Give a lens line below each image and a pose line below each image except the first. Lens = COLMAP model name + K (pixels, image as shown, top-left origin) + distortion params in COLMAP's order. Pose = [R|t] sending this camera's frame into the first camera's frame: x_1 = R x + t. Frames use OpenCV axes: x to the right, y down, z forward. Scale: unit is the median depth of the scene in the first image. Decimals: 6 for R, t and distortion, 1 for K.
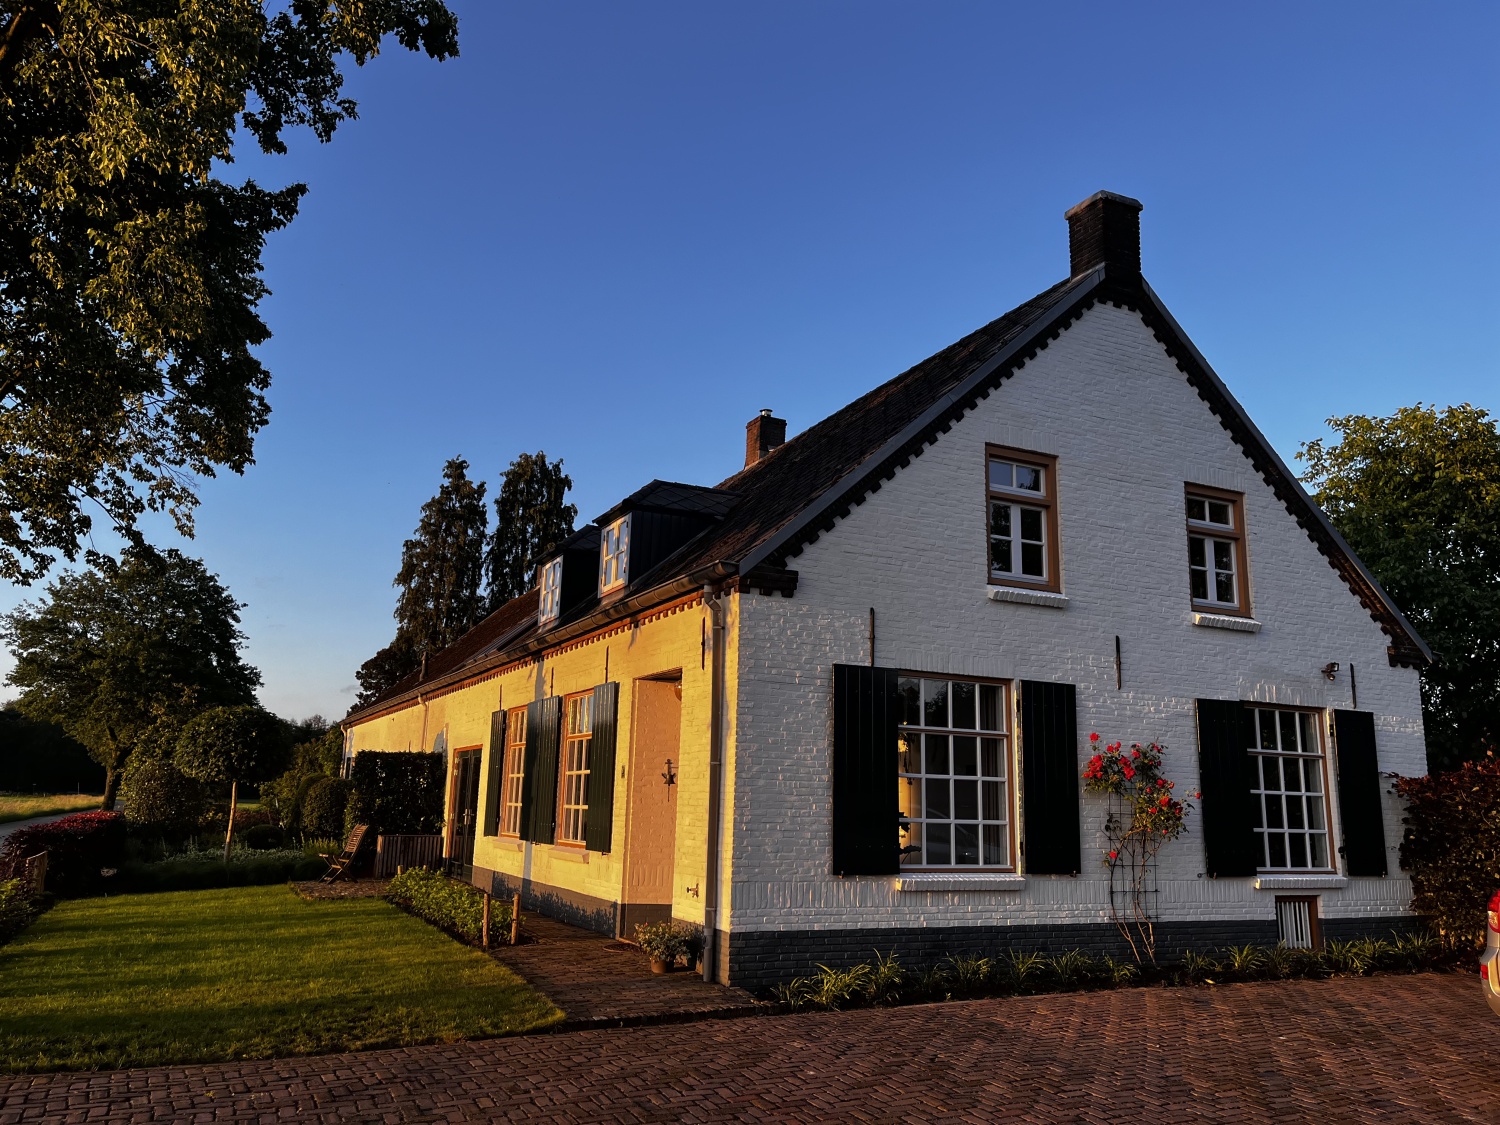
lens RADIAL K [[1144.7, 0, 750.0], [0, 1144.7, 562.5], [0, 0, 1]] dist [0.037648, 0.000277]
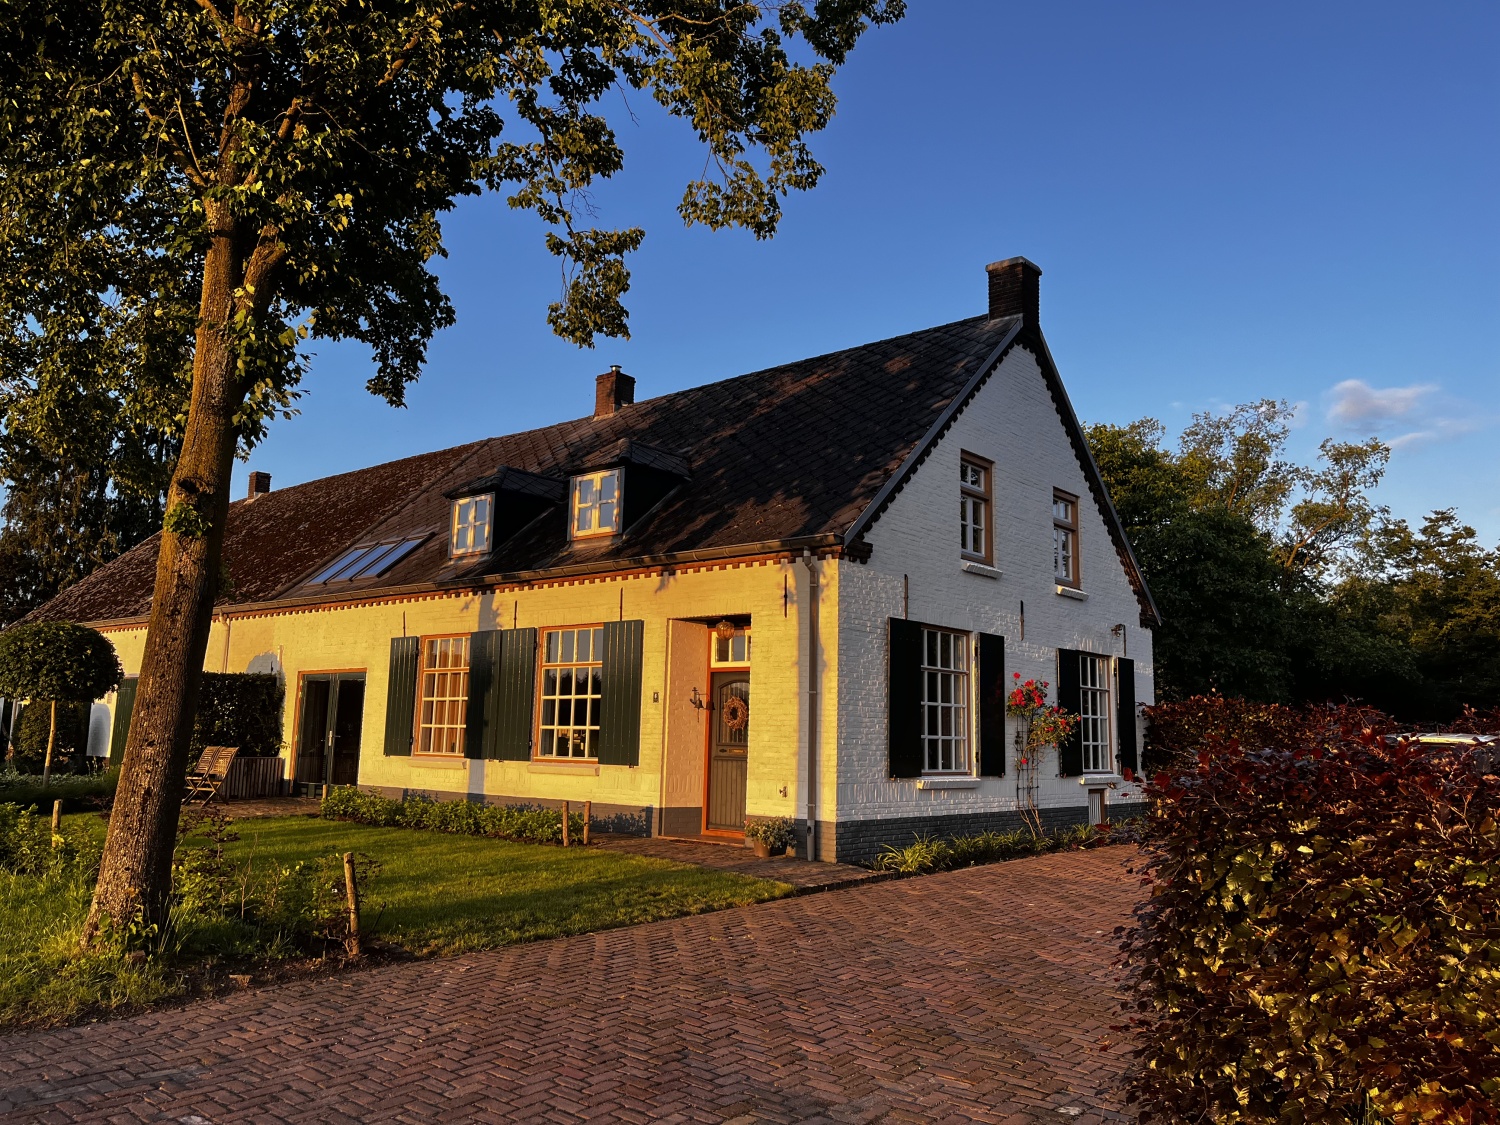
lens RADIAL K [[1144.7, 0, 750.0], [0, 1144.7, 562.5], [0, 0, 1]] dist [0.037648, 0.000277]
pose [[0.918785, 0.056081, 0.390754, -0.498708], [-0.081041, 0.995570, 0.047671, -0.018478], [-0.386349, -0.075467, 0.919260, -0.103247]]
